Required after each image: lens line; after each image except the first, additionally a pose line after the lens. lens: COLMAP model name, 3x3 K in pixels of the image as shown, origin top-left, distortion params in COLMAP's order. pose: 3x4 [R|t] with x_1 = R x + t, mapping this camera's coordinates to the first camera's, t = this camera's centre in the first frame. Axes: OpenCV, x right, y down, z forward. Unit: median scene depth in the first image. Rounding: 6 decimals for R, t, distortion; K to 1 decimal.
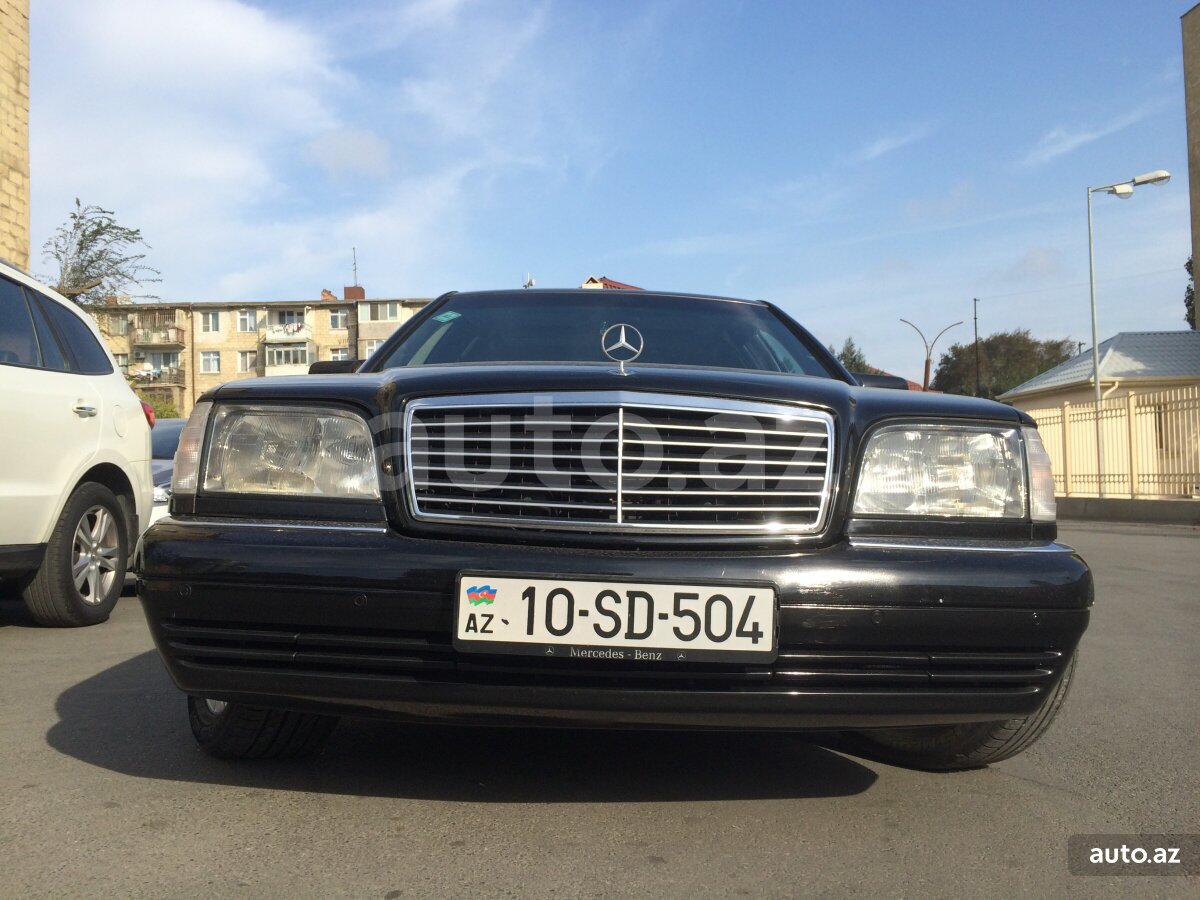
lens RADIAL K [[989.5, 0, 600.0], [0, 989.5, 450.0], [0, 0, 1]] dist [0.096851, -0.136855]
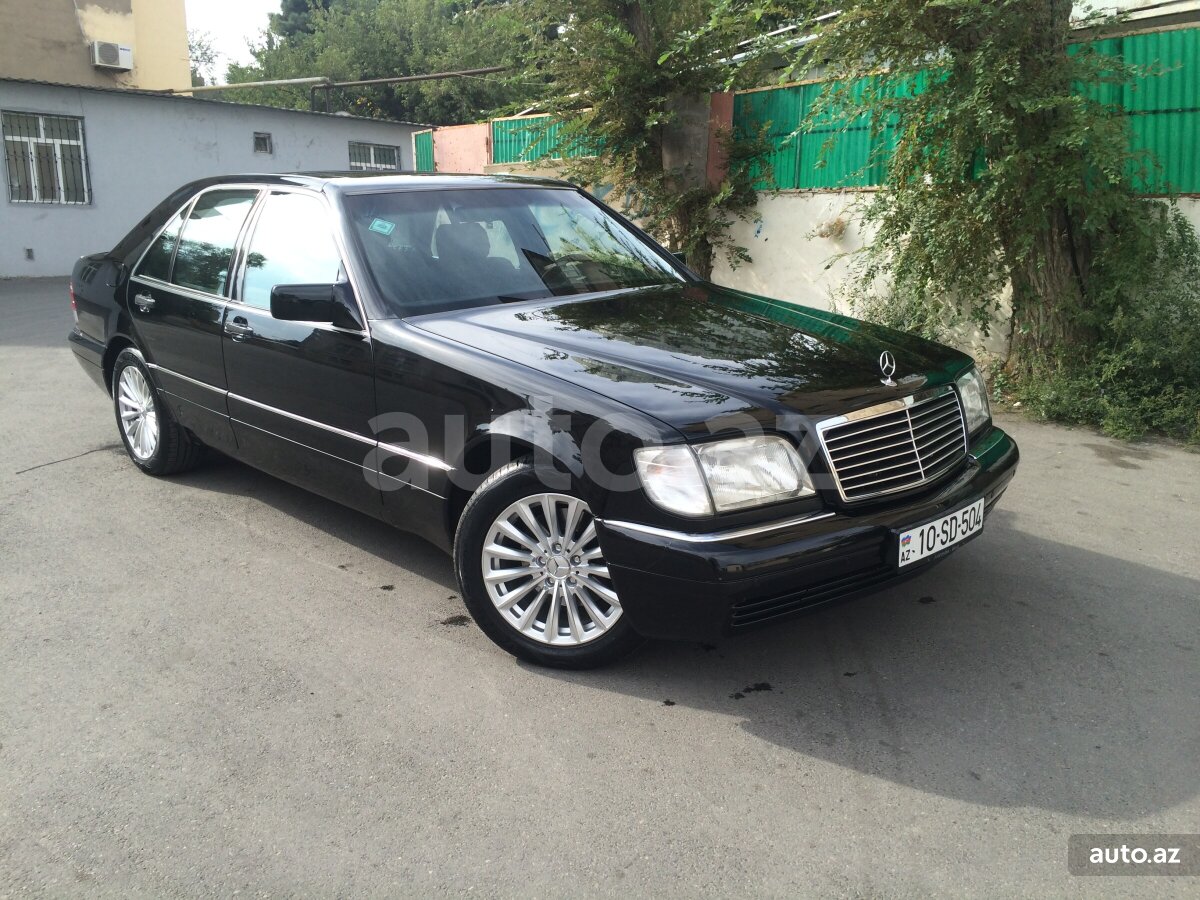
lens RADIAL K [[989.5, 0, 600.0], [0, 989.5, 450.0], [0, 0, 1]] dist [0.096851, -0.136855]
pose [[0.733729, -0.208870, 0.646541, -1.620288], [0.002191, 0.952298, 0.305161, -0.544579], [-0.679439, -0.222488, 0.699186, 0.174128]]
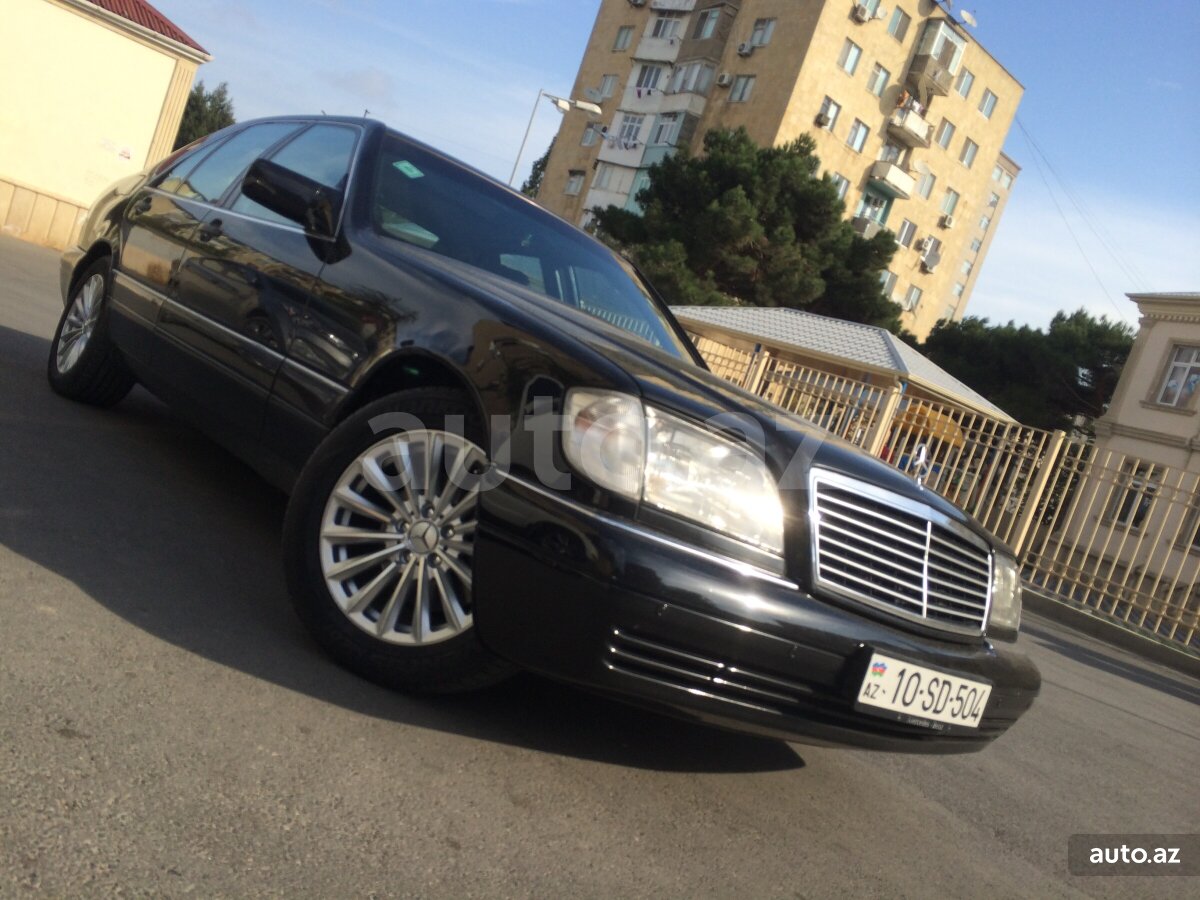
lens RADIAL K [[989.5, 0, 600.0], [0, 989.5, 450.0], [0, 0, 1]] dist [0.096851, -0.136855]
pose [[0.738583, 0.244136, 0.628404, -1.232035], [-0.363656, 0.929161, 0.066437, -0.065350], [-0.567669, -0.277592, 0.775045, 0.306157]]
